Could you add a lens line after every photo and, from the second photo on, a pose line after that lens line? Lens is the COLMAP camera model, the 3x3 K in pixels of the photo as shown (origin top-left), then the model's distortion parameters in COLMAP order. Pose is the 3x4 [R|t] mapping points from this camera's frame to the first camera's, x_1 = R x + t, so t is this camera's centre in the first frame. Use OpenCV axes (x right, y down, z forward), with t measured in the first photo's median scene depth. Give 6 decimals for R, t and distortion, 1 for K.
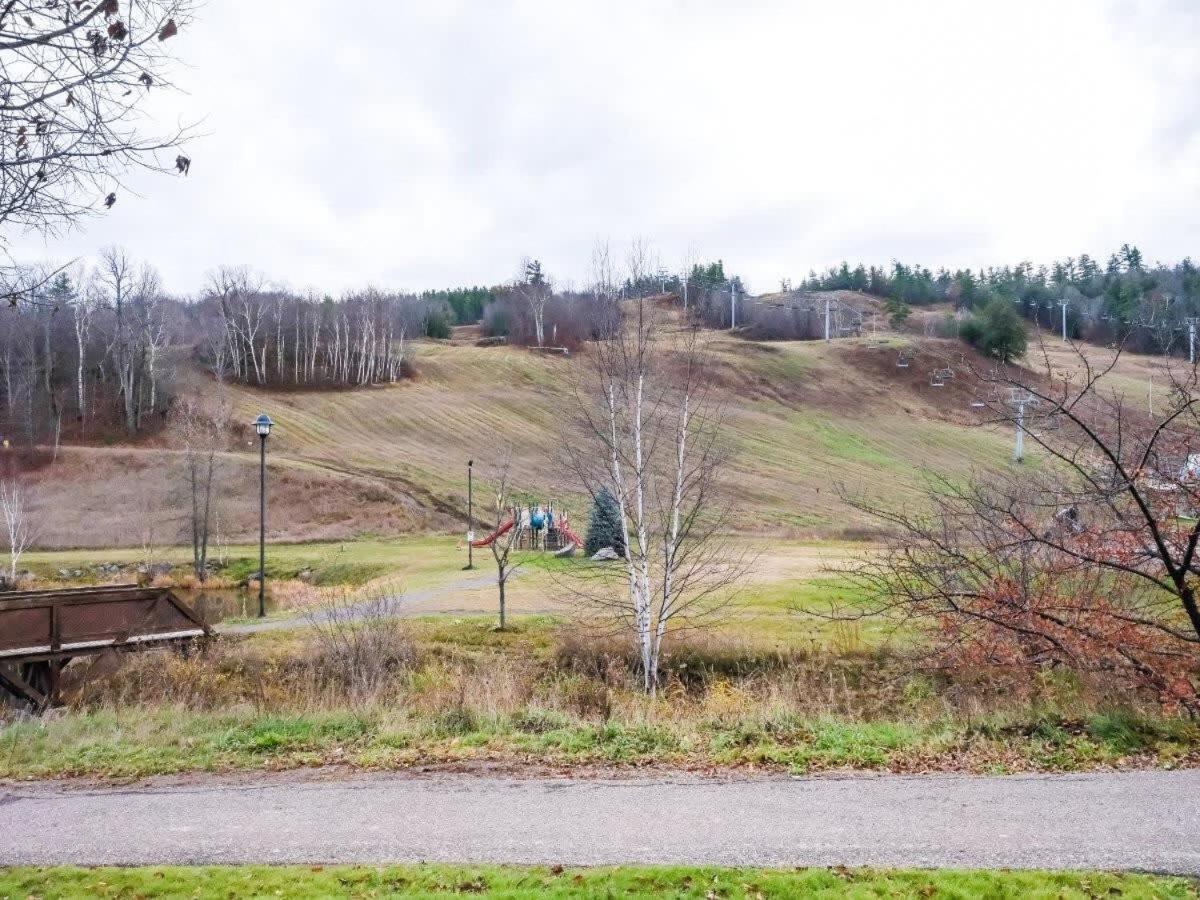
lens RADIAL K [[967.1, 0, 602.8], [0, 967.1, 448.1], [0, 0, 1]] dist [-0.000789, -0.005363]
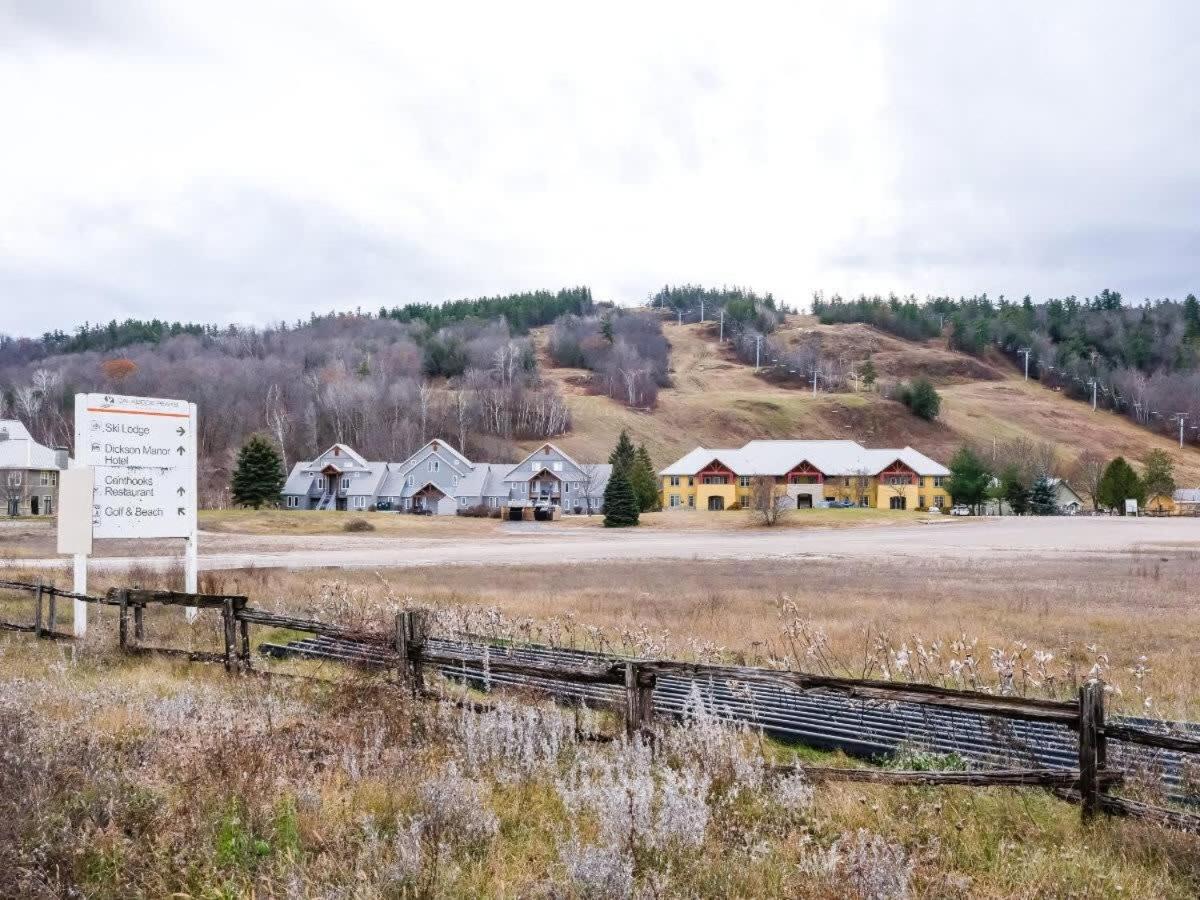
lens RADIAL K [[1138.8, 0, 600.0], [0, 1138.8, 450.0], [0, 0, 1]] dist [0.006023, 0.002408]
pose [[0.999501, 0.027820, -0.014980, -0.116258], [-0.027623, 0.999531, 0.013211, -0.069508], [0.015341, -0.012791, 0.999801, -1.223006]]
